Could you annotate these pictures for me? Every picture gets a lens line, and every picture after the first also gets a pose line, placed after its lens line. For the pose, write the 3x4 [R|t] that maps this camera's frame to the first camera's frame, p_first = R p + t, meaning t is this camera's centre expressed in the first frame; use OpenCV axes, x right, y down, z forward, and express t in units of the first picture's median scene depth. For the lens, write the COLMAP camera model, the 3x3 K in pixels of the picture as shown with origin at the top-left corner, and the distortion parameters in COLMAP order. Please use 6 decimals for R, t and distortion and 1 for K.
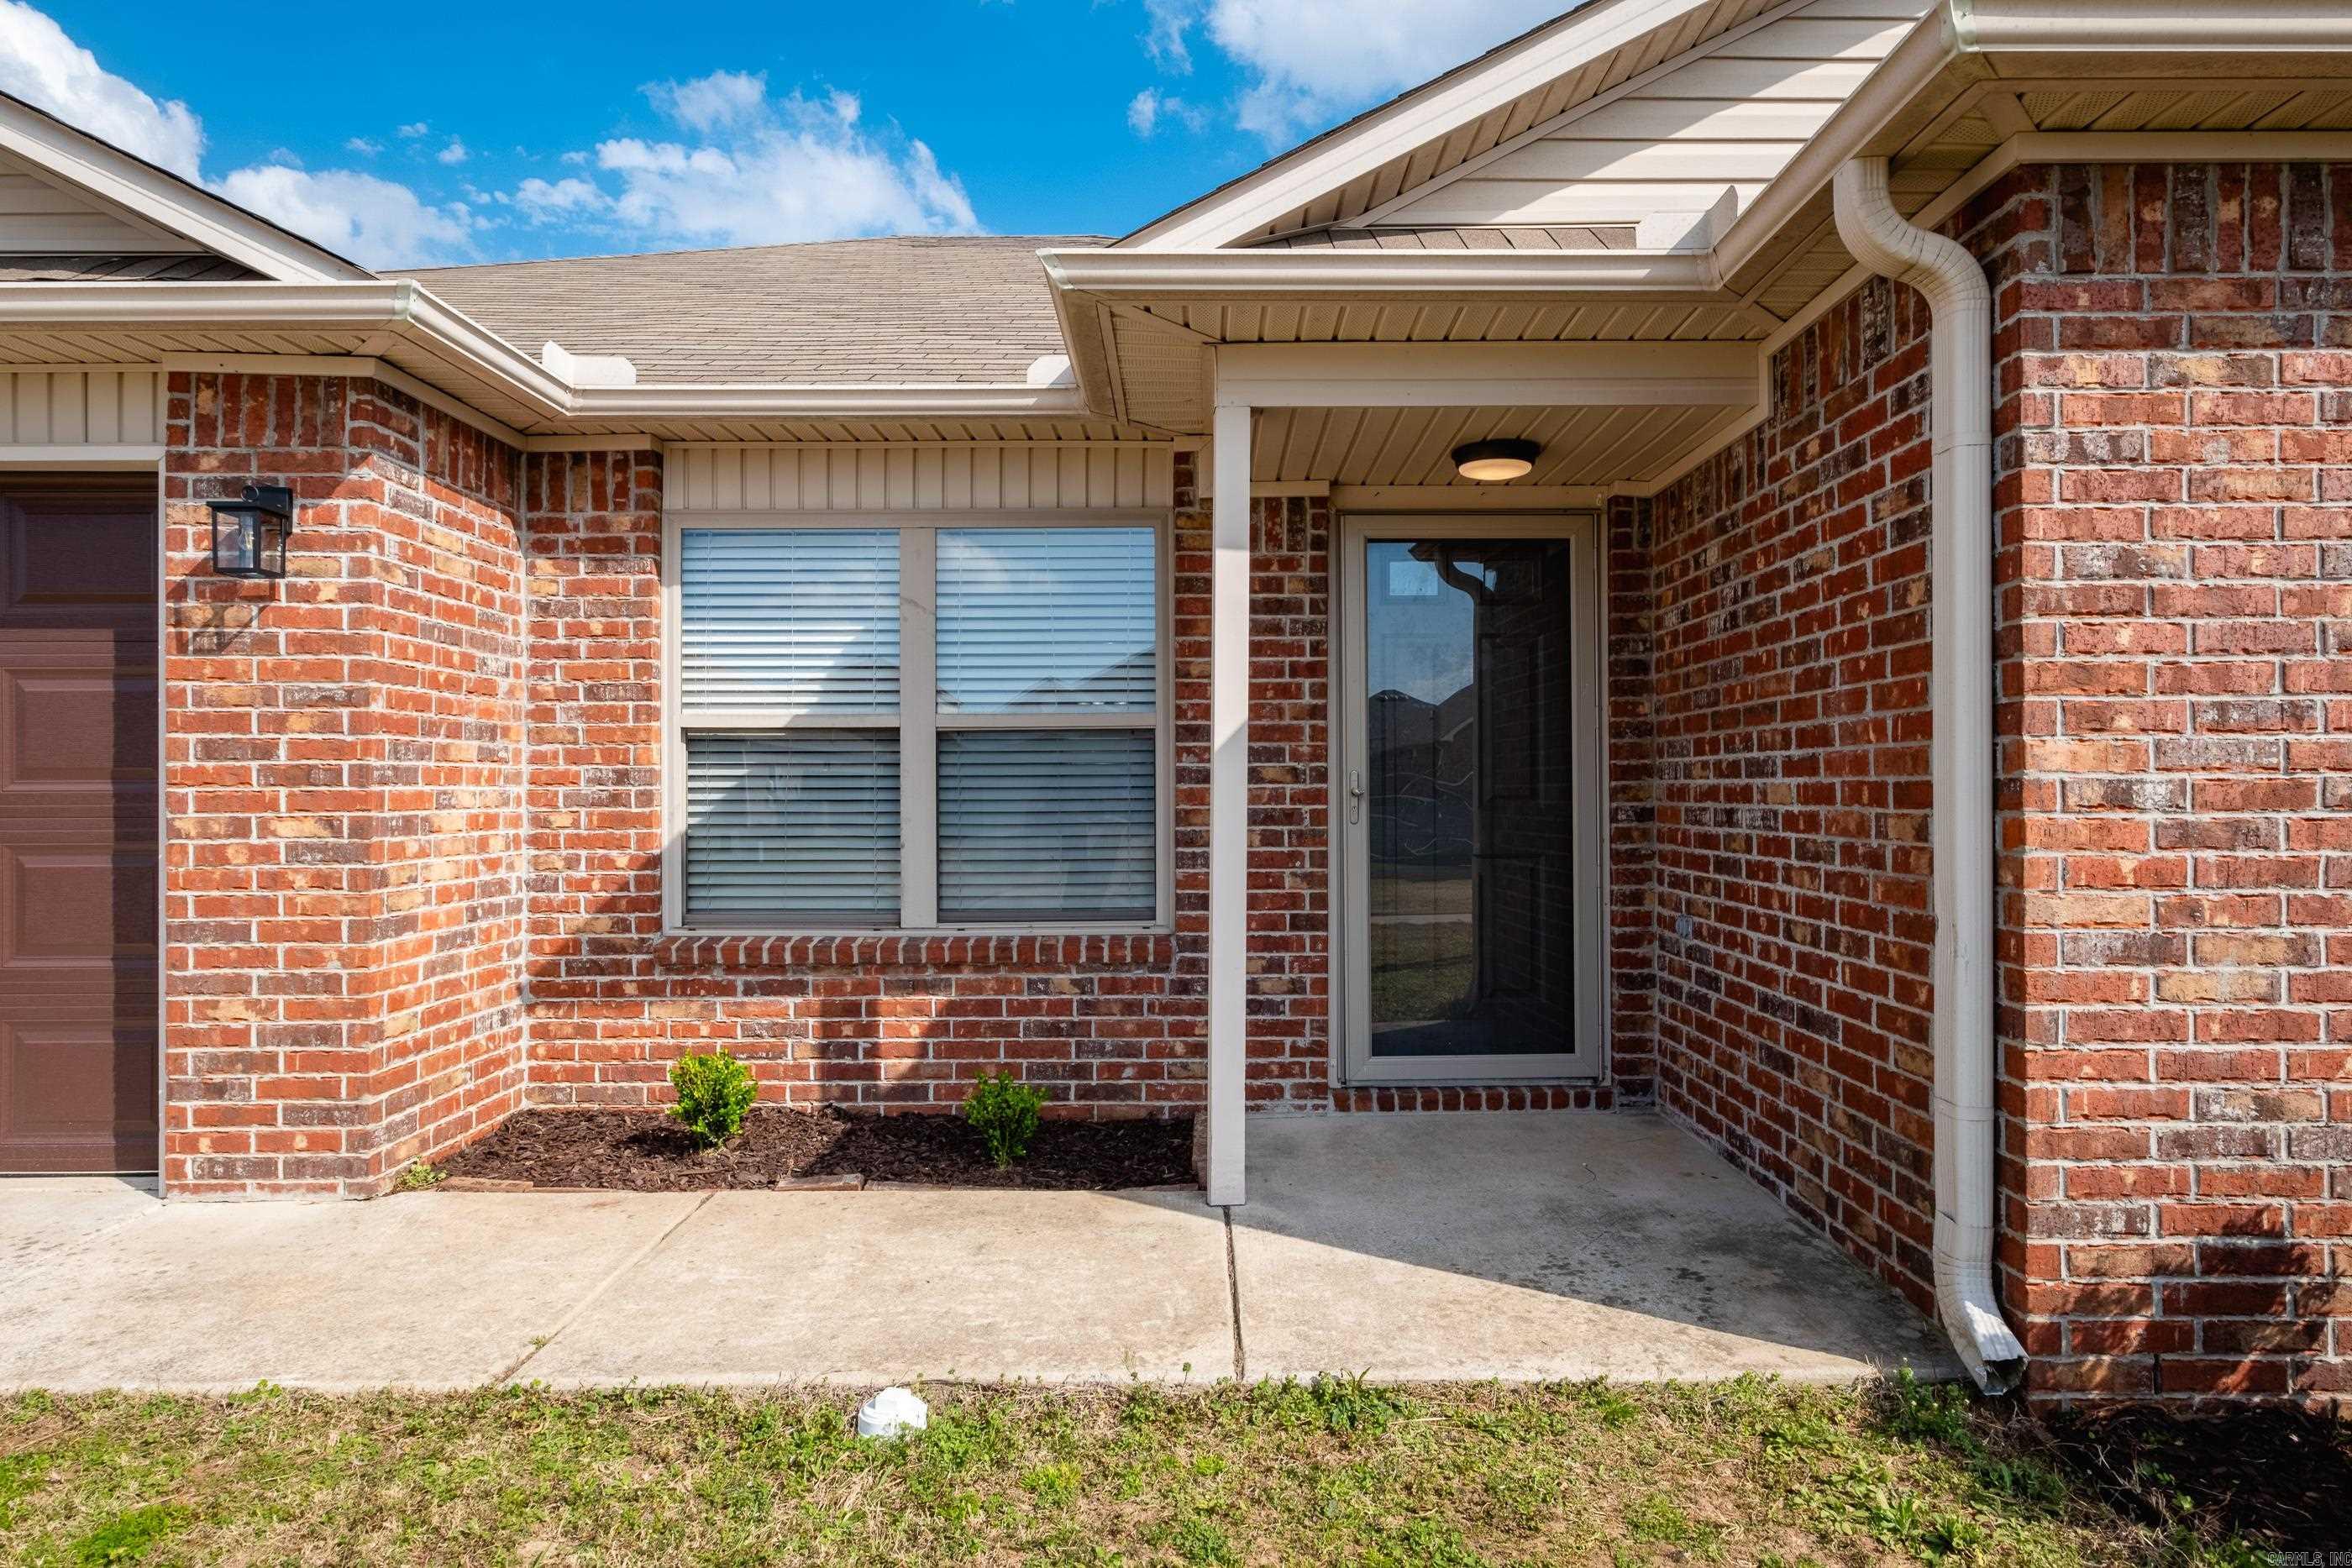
lens RADIAL K [[1334.0, 0, 1208.6], [0, 1334.0, 781.4], [0, 0, 1]] dist [-0.004678, 0.016038]
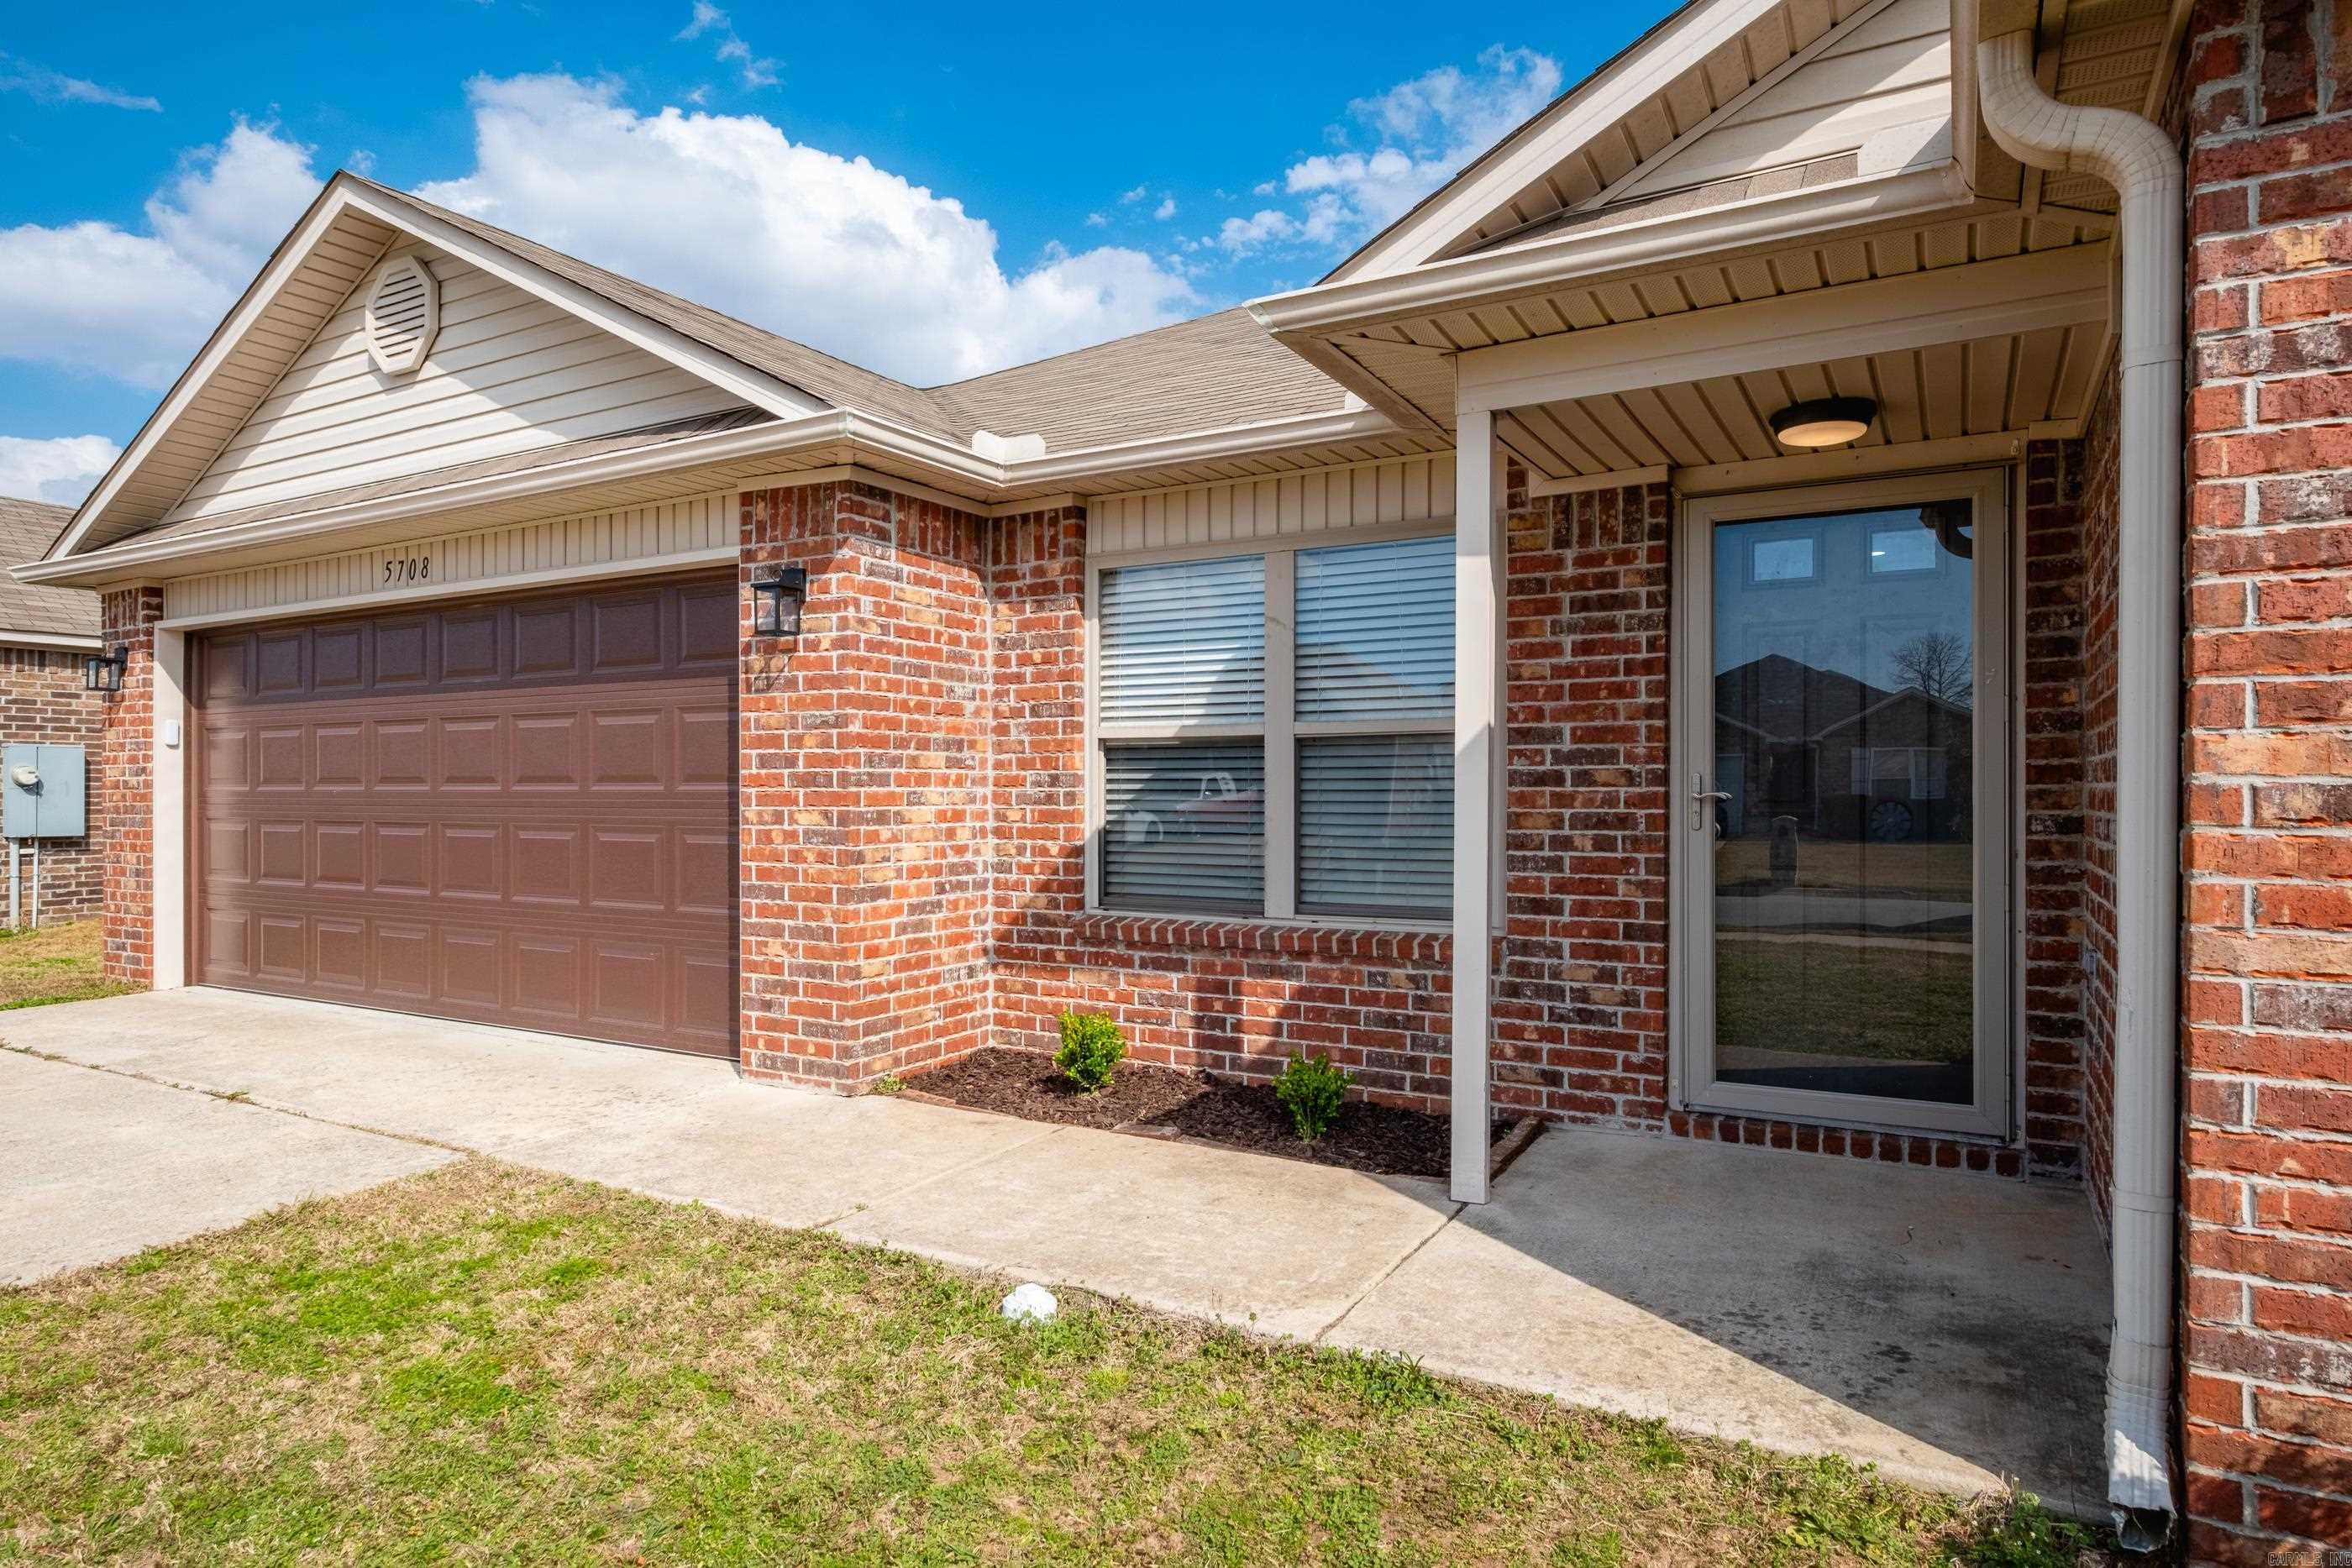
lens RADIAL K [[1344.4, 0, 1178.9], [0, 1344.4, 796.7], [0, 0, 1]] dist [-0.001959, 0.010781]
pose [[0.863764, 0.005662, -0.503866, 0.324102], [-0.000267, 0.999942, 0.010779, -0.001826], [0.503897, -0.009176, 0.863715, 0.008014]]
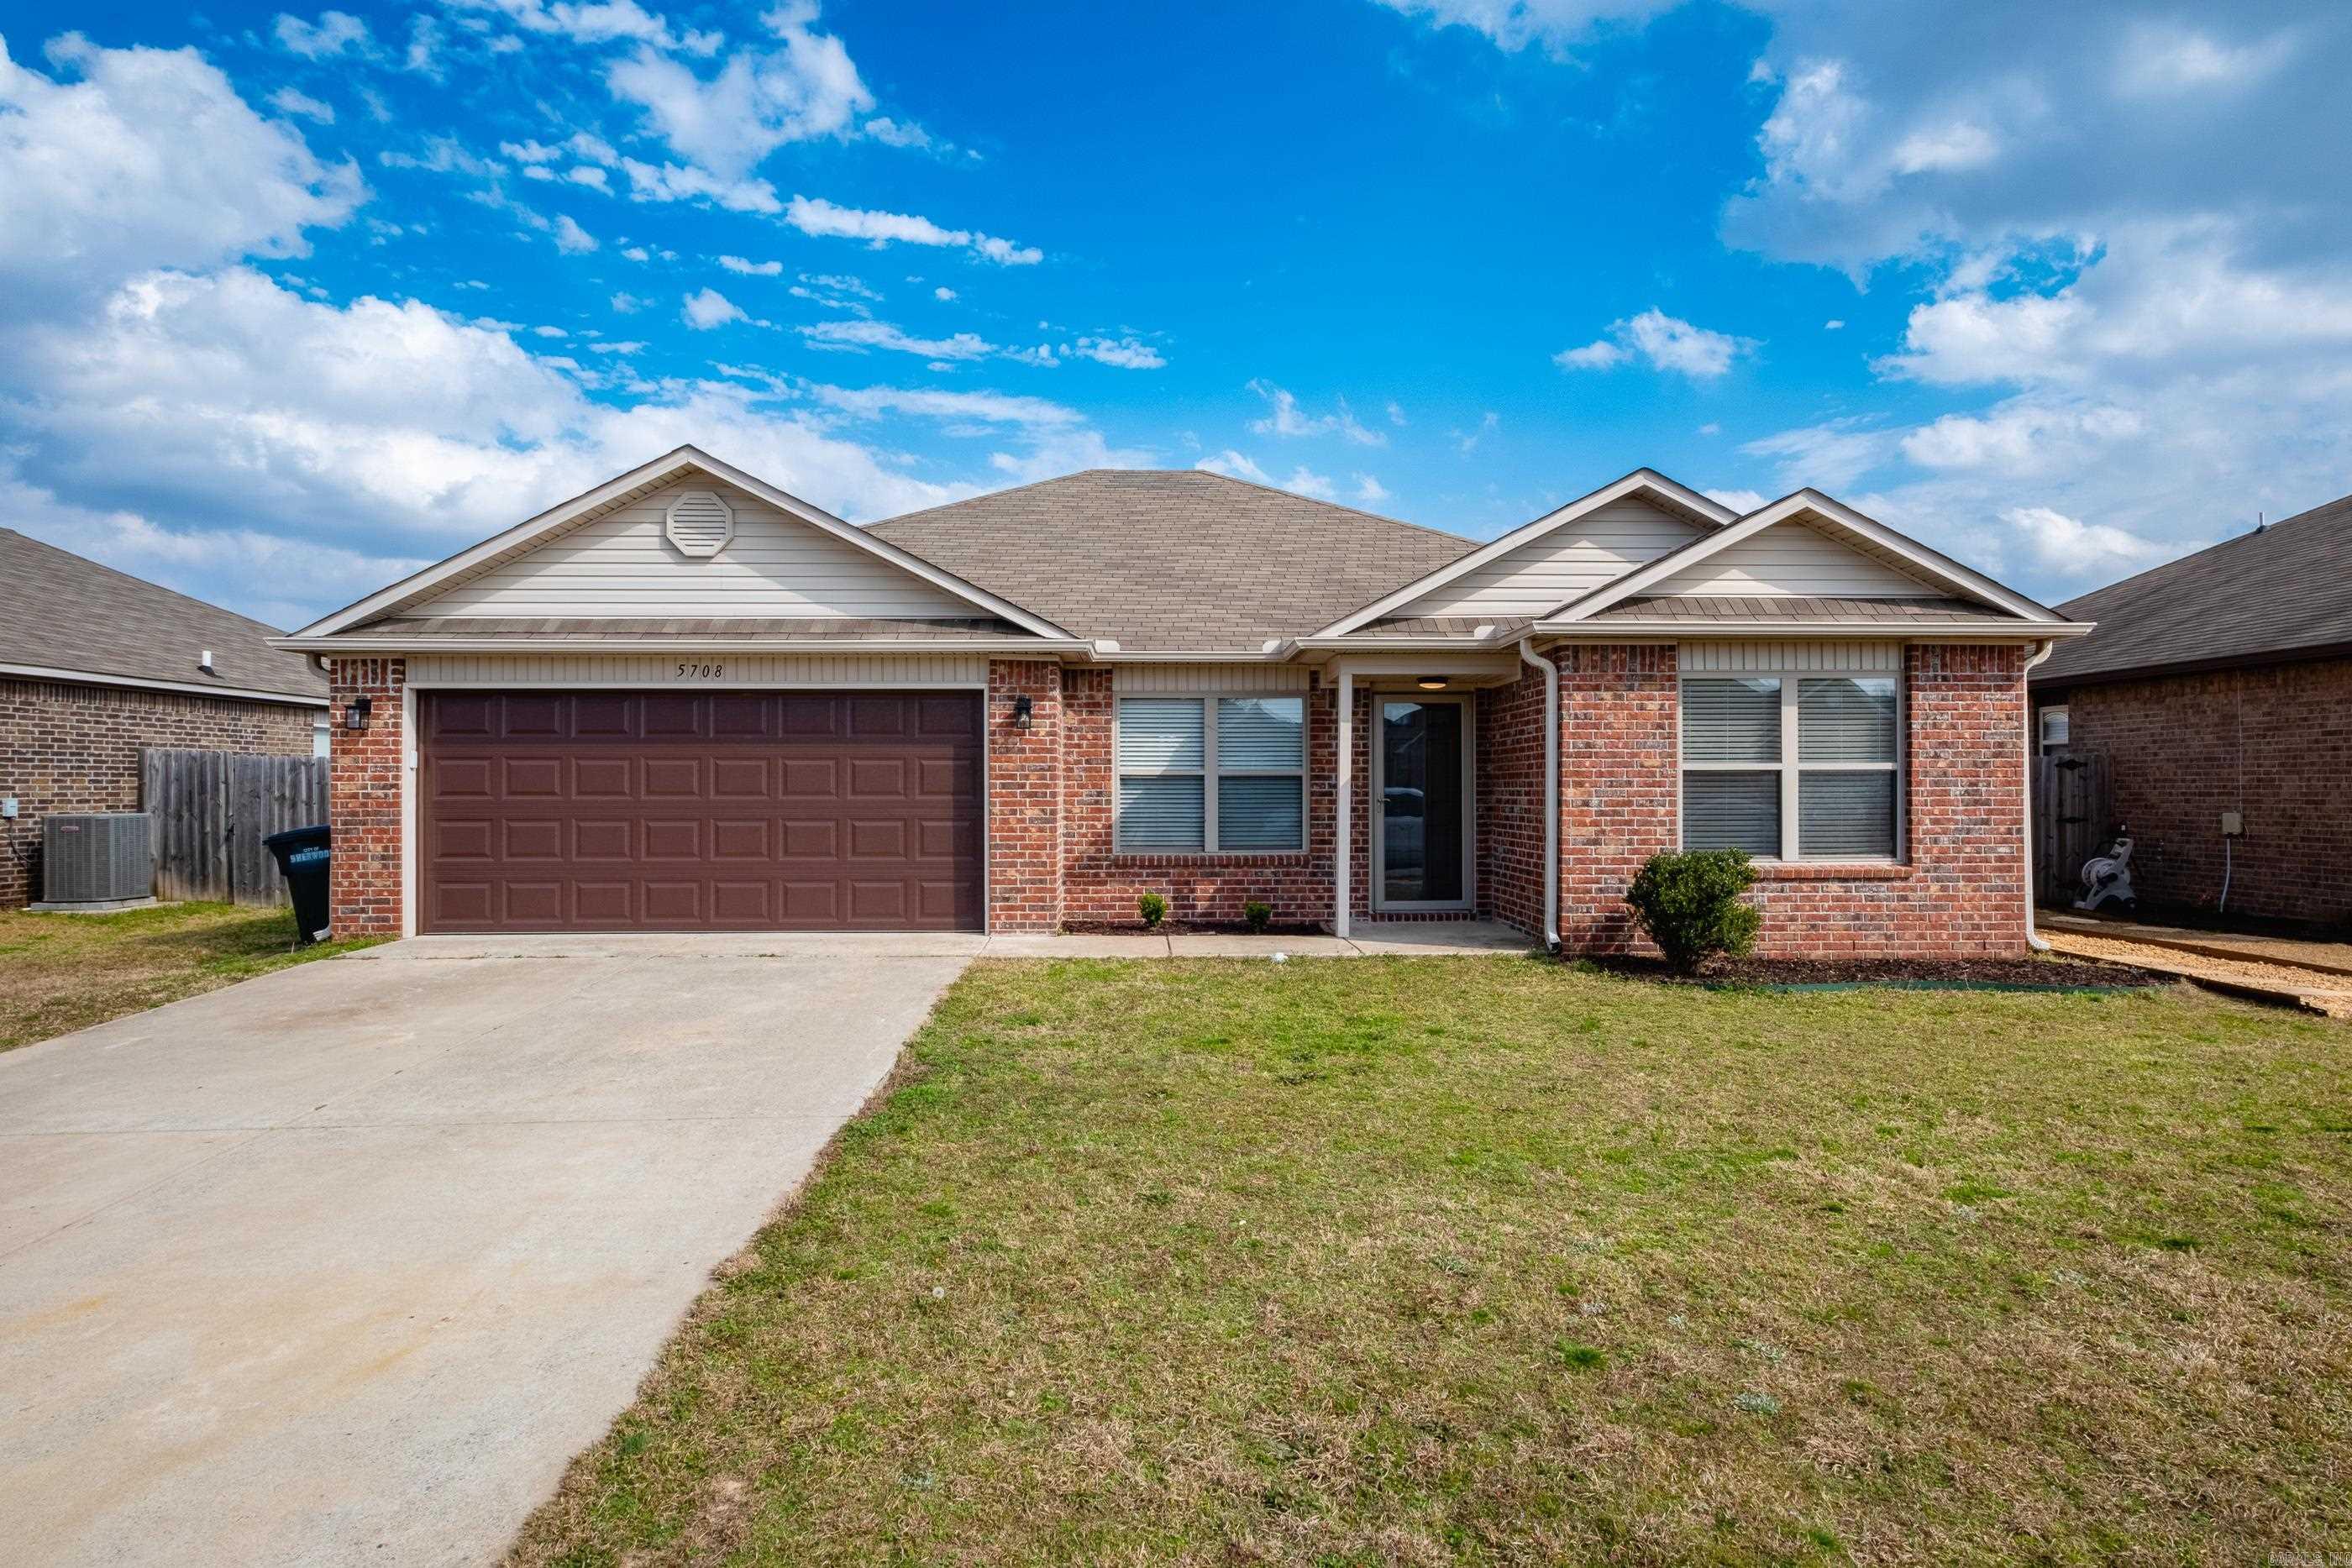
lens RADIAL K [[1344.4, 0, 1178.9], [0, 1344.4, 796.7], [0, 0, 1]] dist [-0.001959, 0.010781]
pose [[0.999825, 0.002371, 0.018560, -0.400028], [-0.002582, 0.999932, 0.011350, -0.033798], [-0.018531, -0.011396, 0.999763, -1.963233]]
